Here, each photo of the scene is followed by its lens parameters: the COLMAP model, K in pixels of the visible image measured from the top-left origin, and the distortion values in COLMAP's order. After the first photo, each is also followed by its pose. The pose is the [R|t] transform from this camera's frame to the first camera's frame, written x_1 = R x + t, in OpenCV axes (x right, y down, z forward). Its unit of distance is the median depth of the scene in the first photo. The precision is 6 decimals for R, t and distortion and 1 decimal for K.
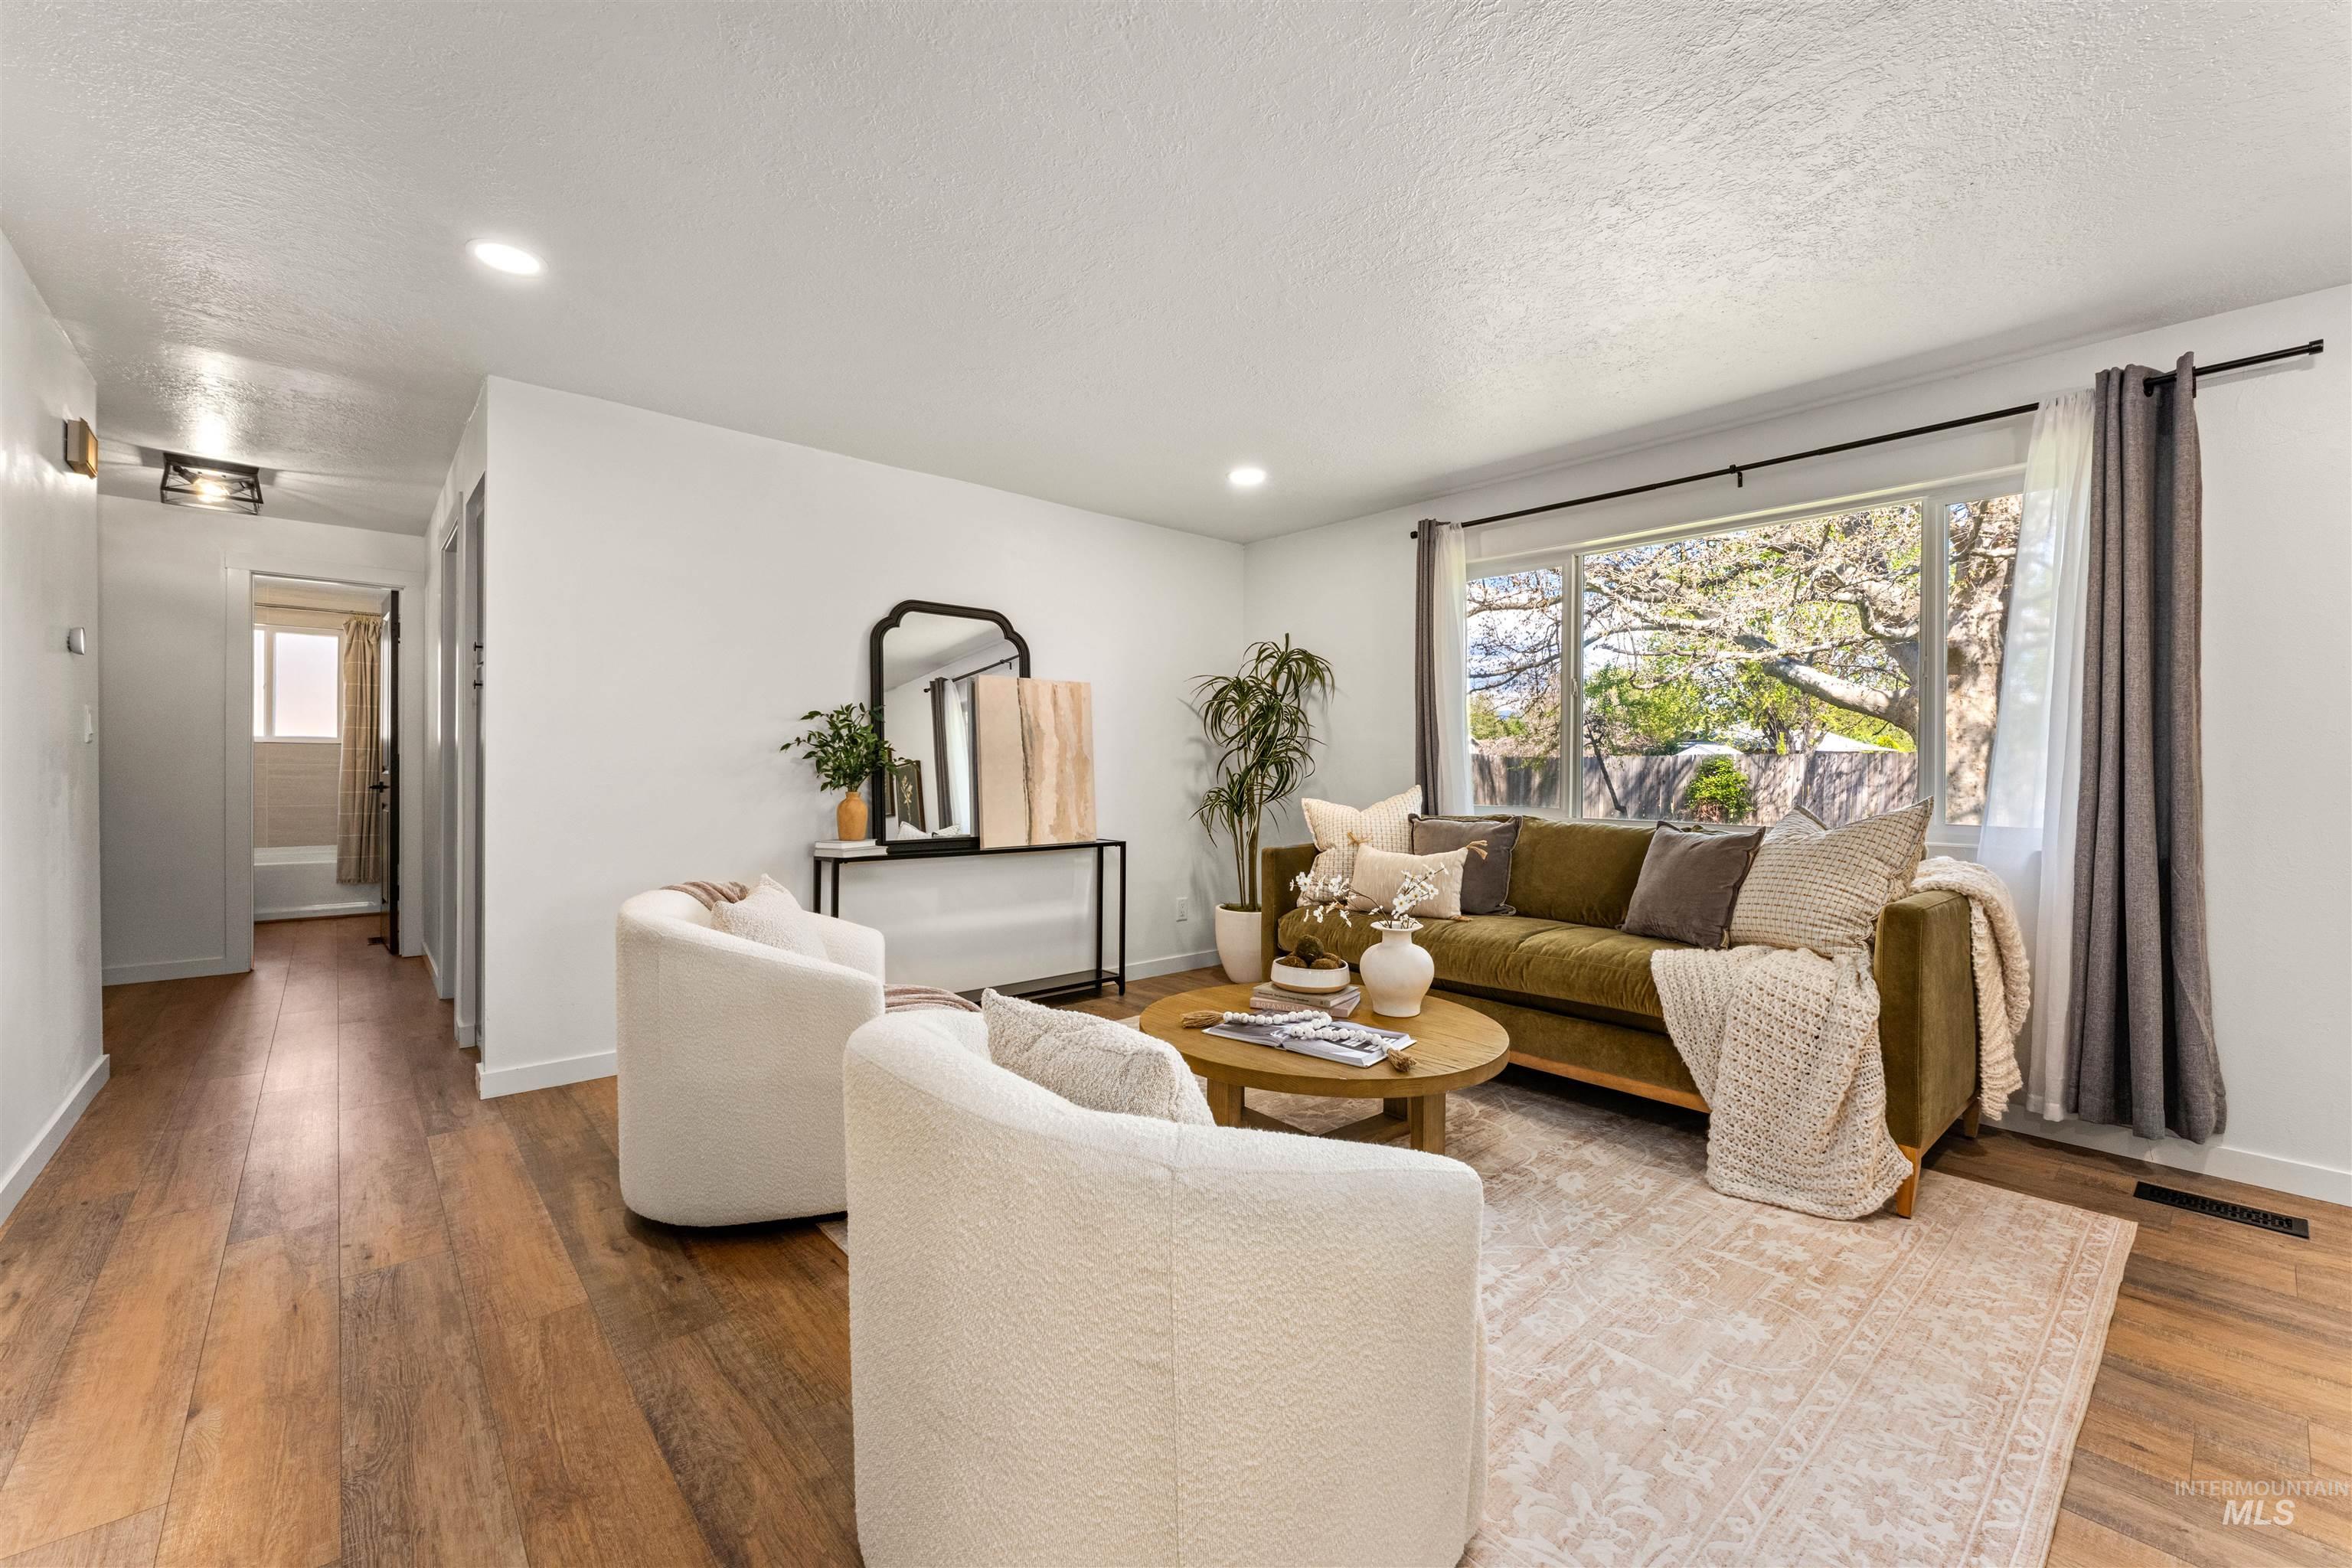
lens RADIAL K [[943.2, 0, 1174.7], [0, 943.2, 772.3], [0, 0, 1]] dist [-0.000328, 0.000715]
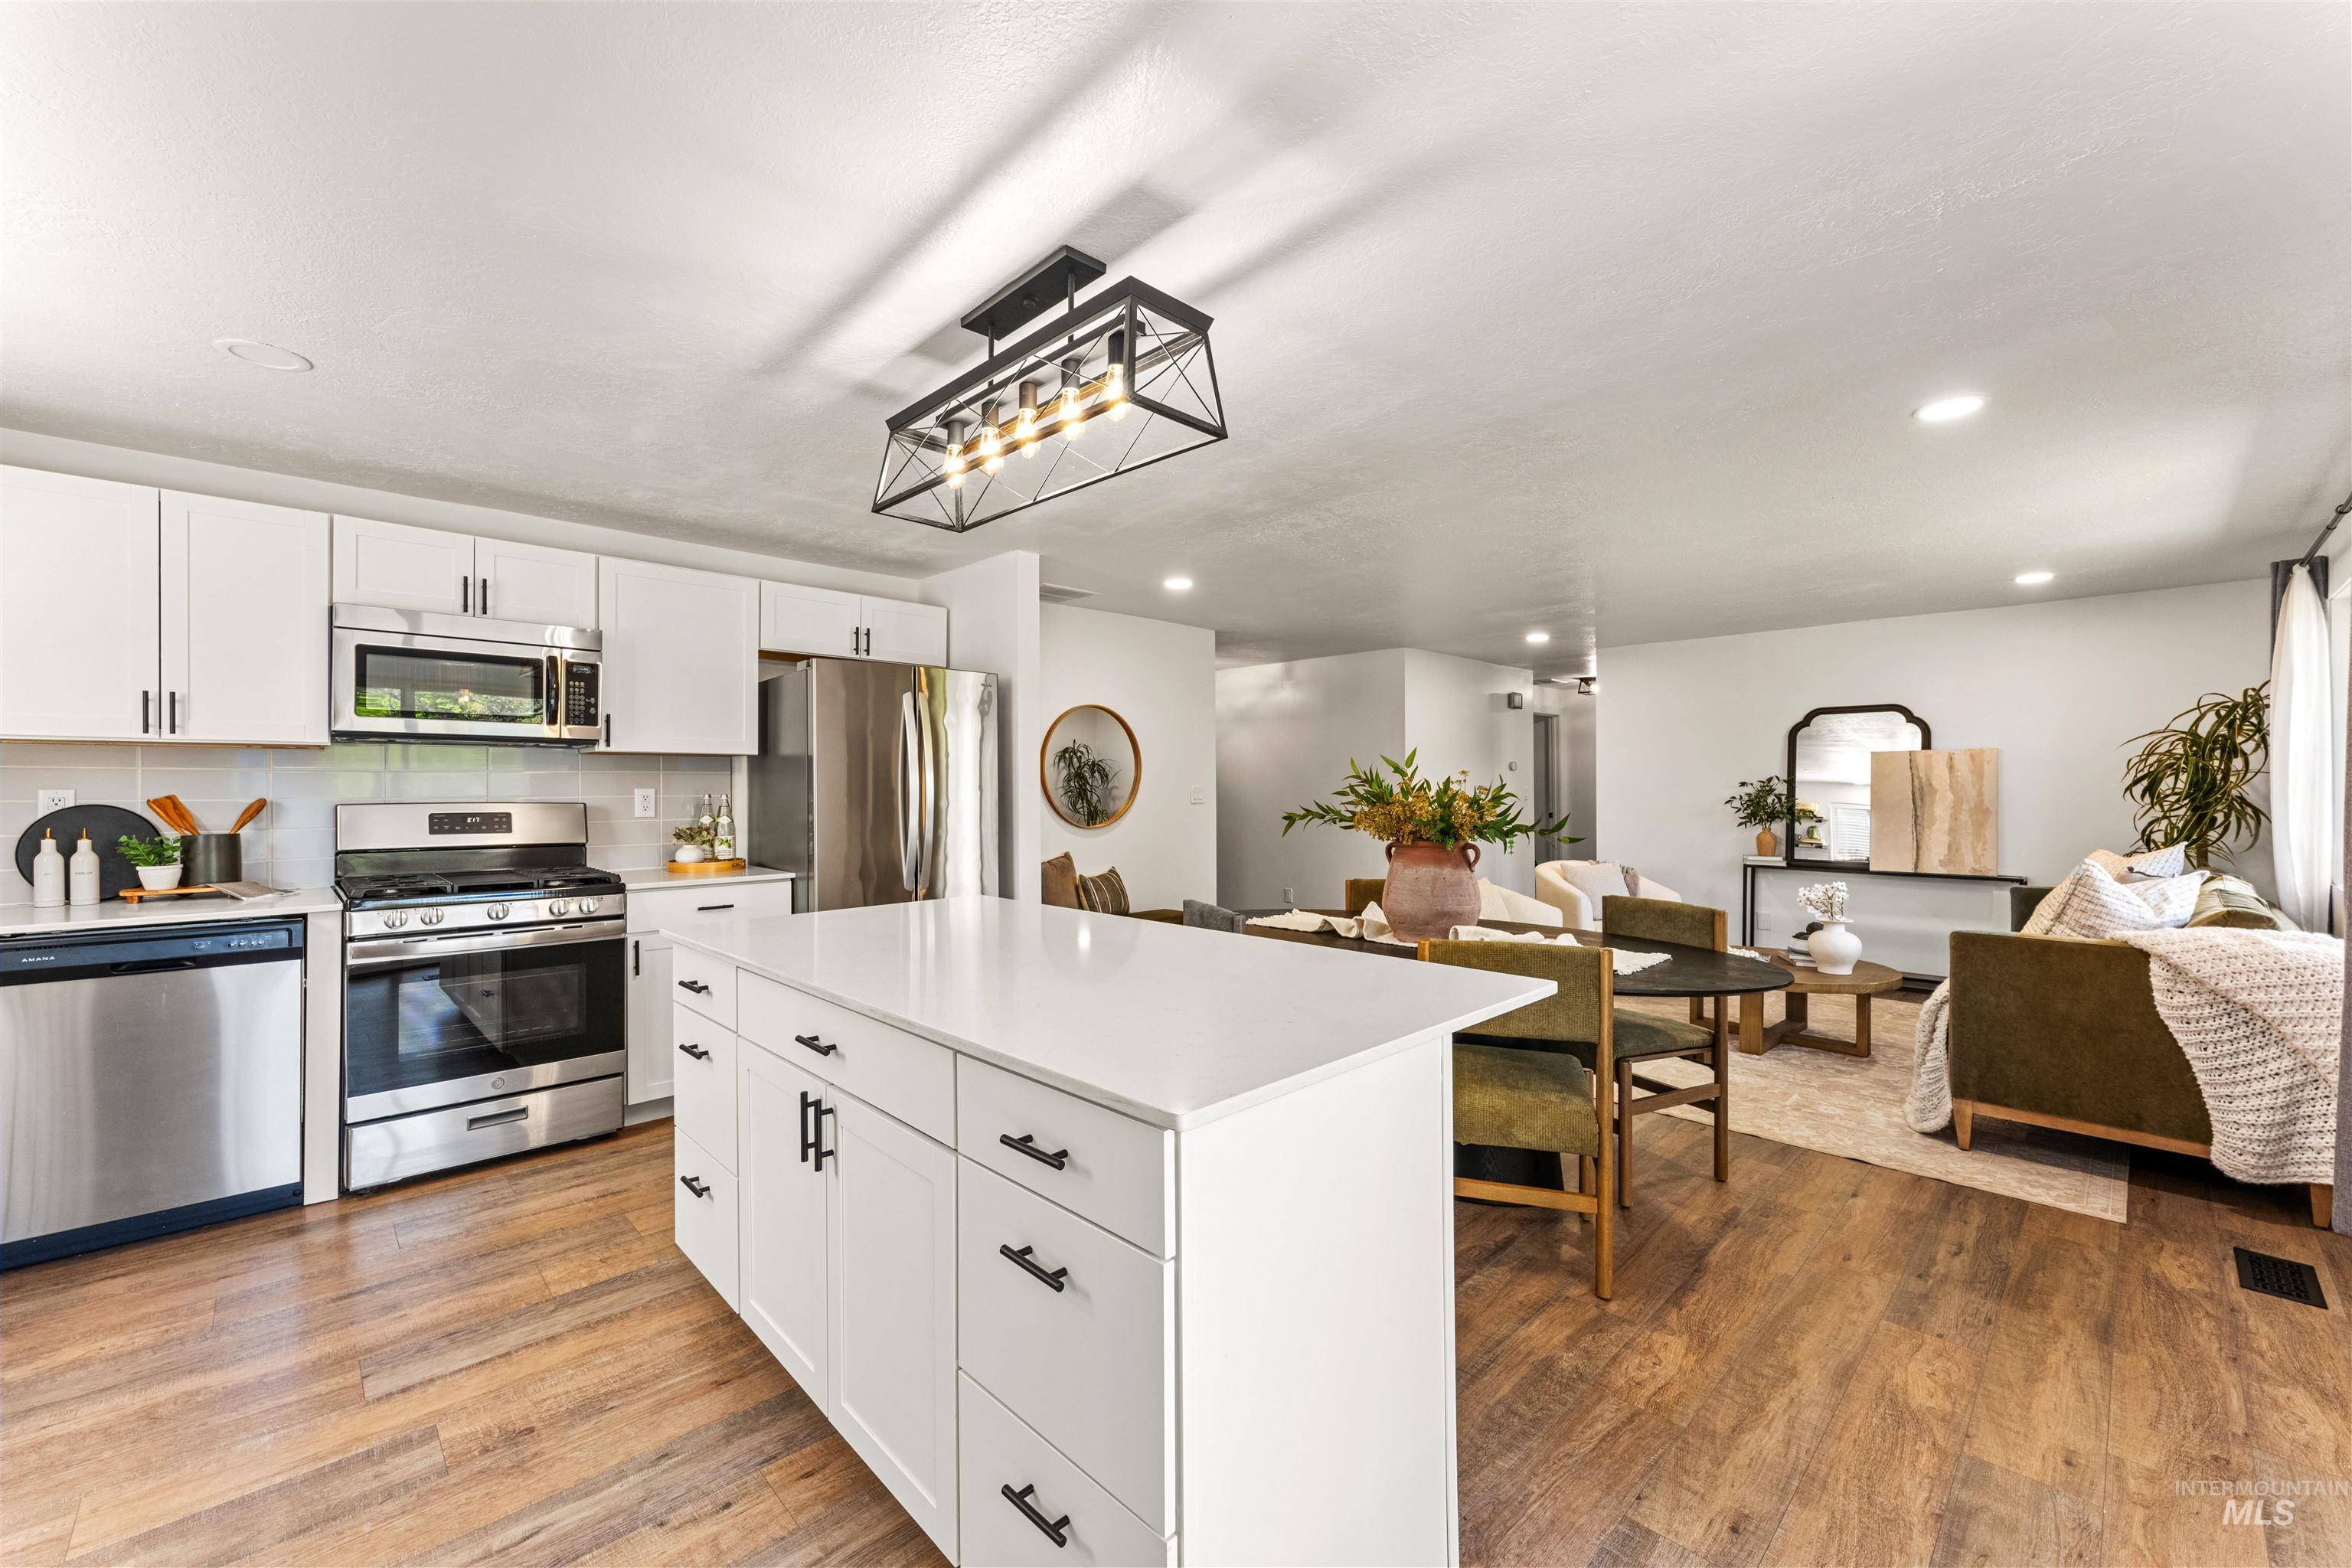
lens RADIAL K [[943.2, 0, 1155.0], [0, 943.2, 786.1], [0, 0, 1]] dist [-0.000328, 0.000715]
pose [[0.026664, -0.009109, -0.999603, 1.363451], [-0.005402, 0.999943, -0.009256, -0.034137], [0.999630, 0.005646, 0.026613, -0.159711]]
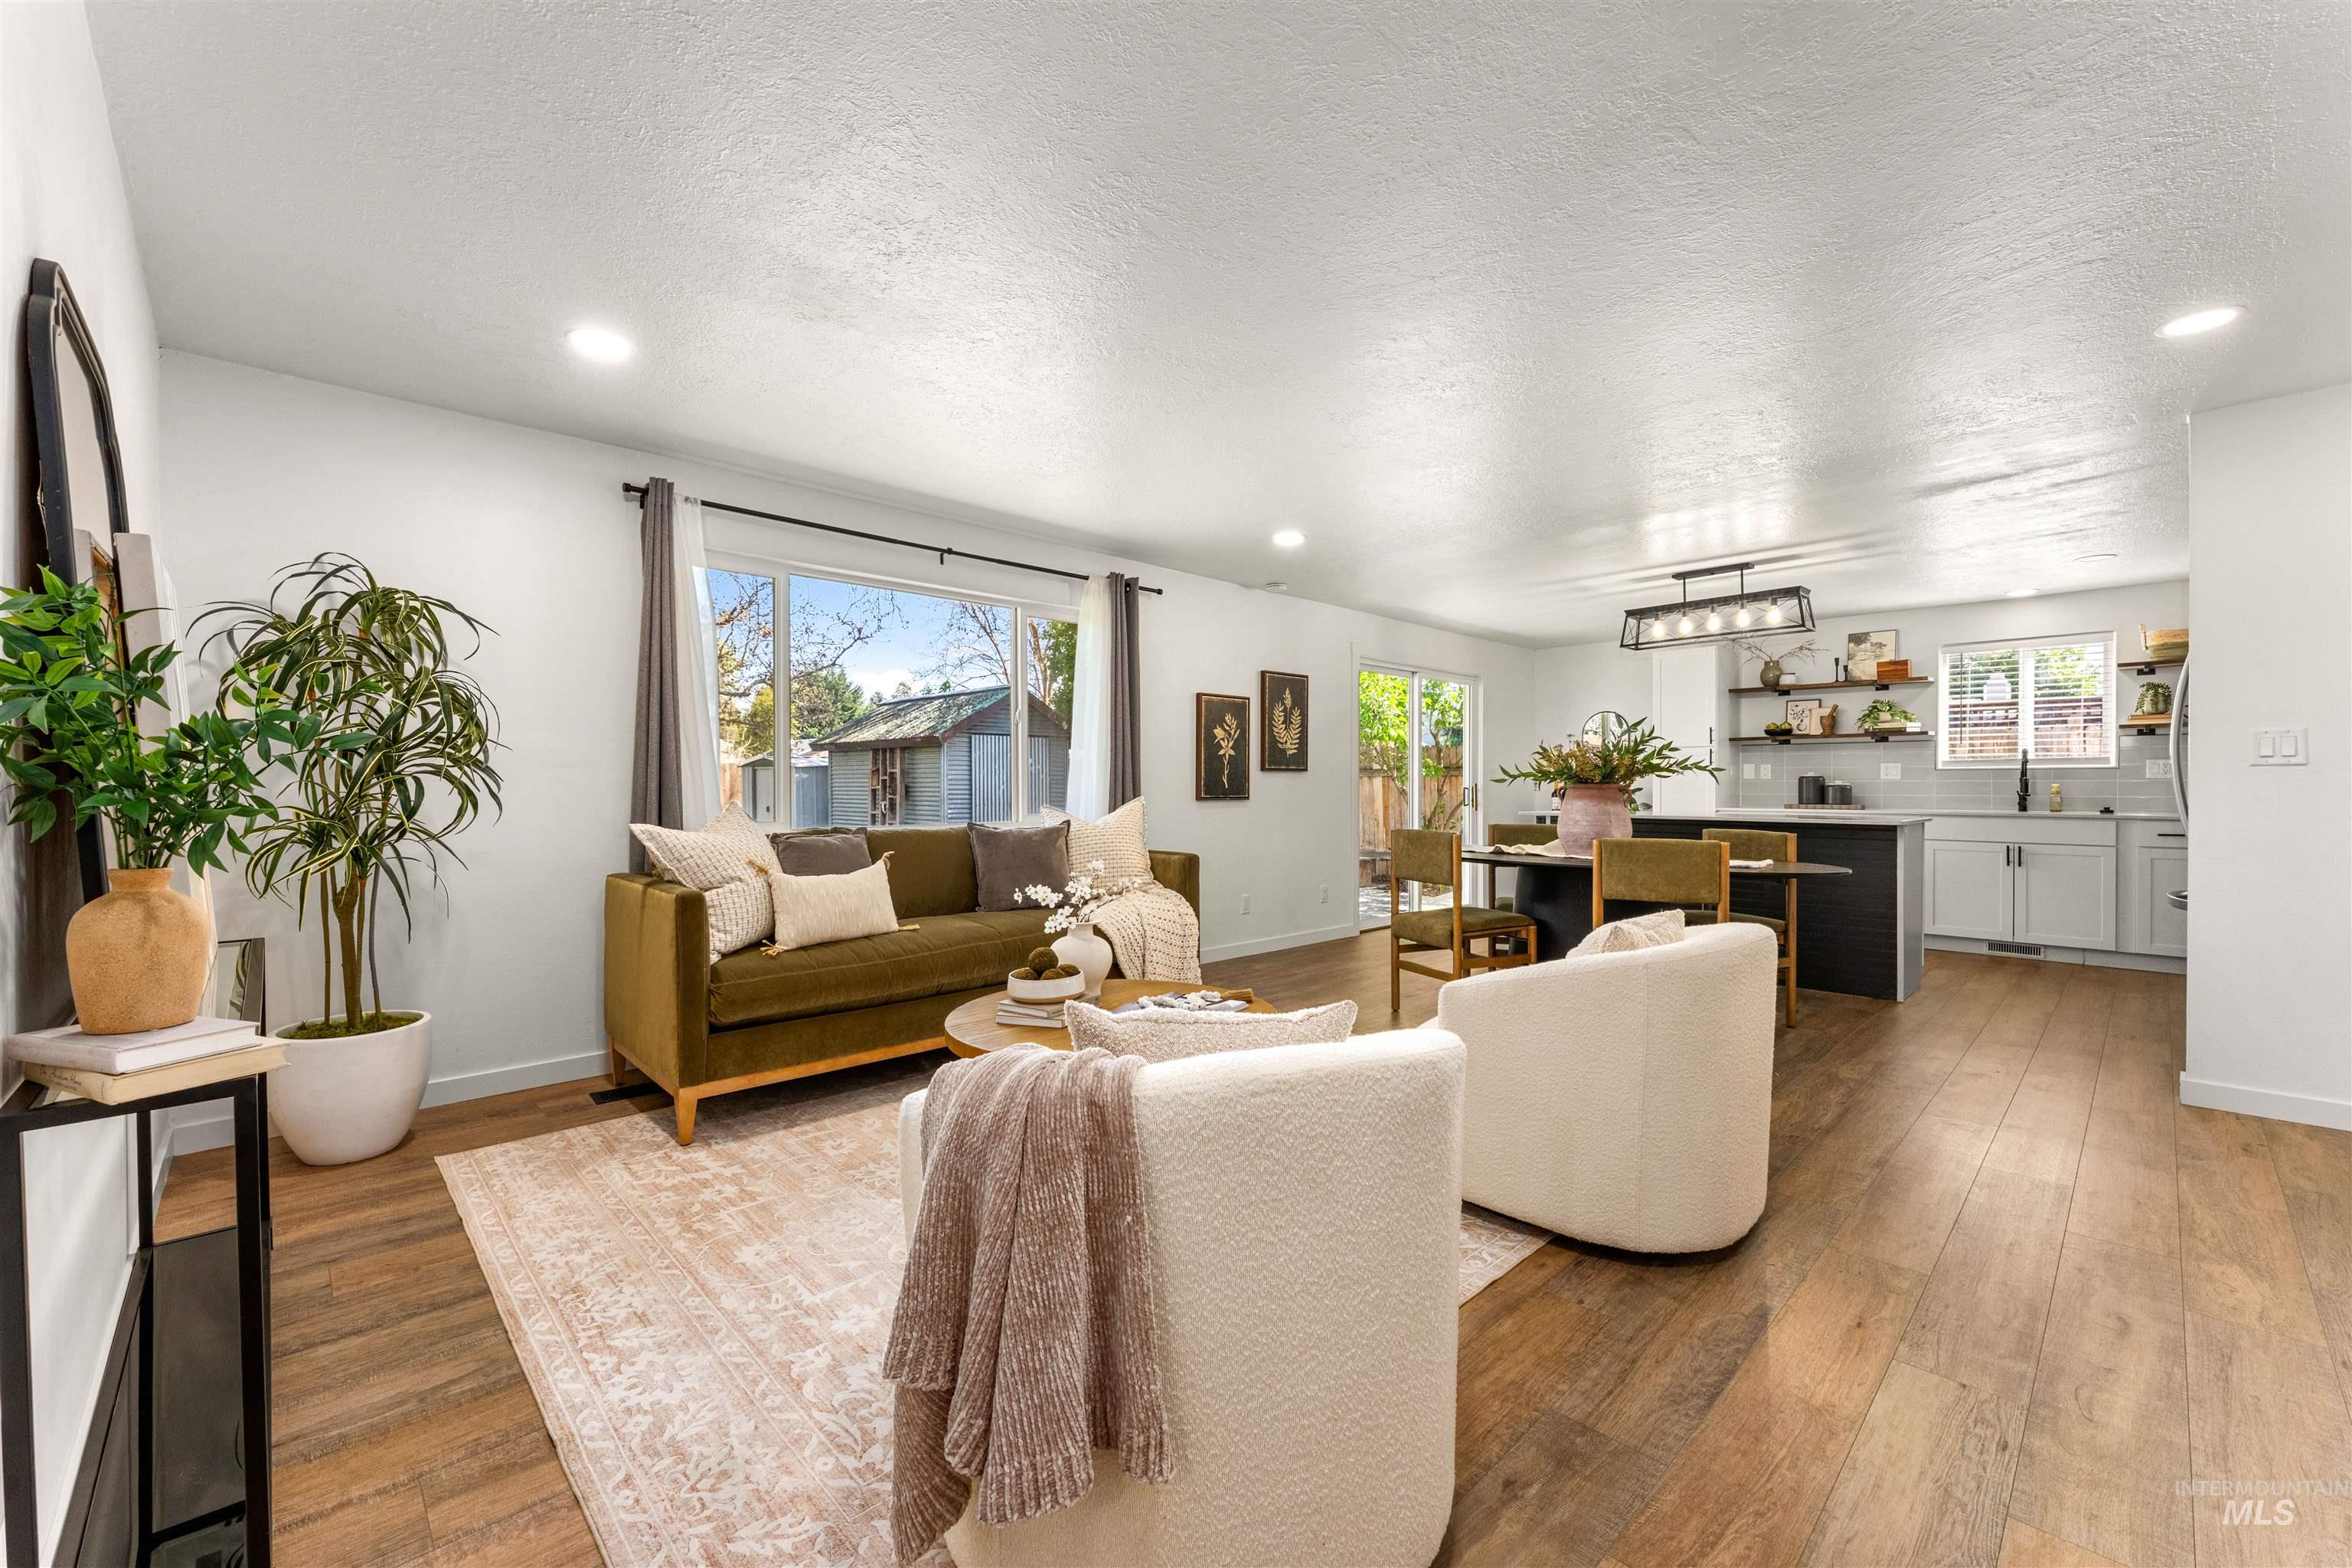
lens RADIAL K [[943.2, 0, 1168.7], [0, 943.2, 776.8], [0, 0, 1]] dist [-0.000328, 0.000715]
pose [[-0.039028, 0.000224, 0.999238, -0.663634], [0.005747, 0.999983, 0.000000, -0.006817], [-0.999222, 0.005742, -0.039029, 0.687812]]
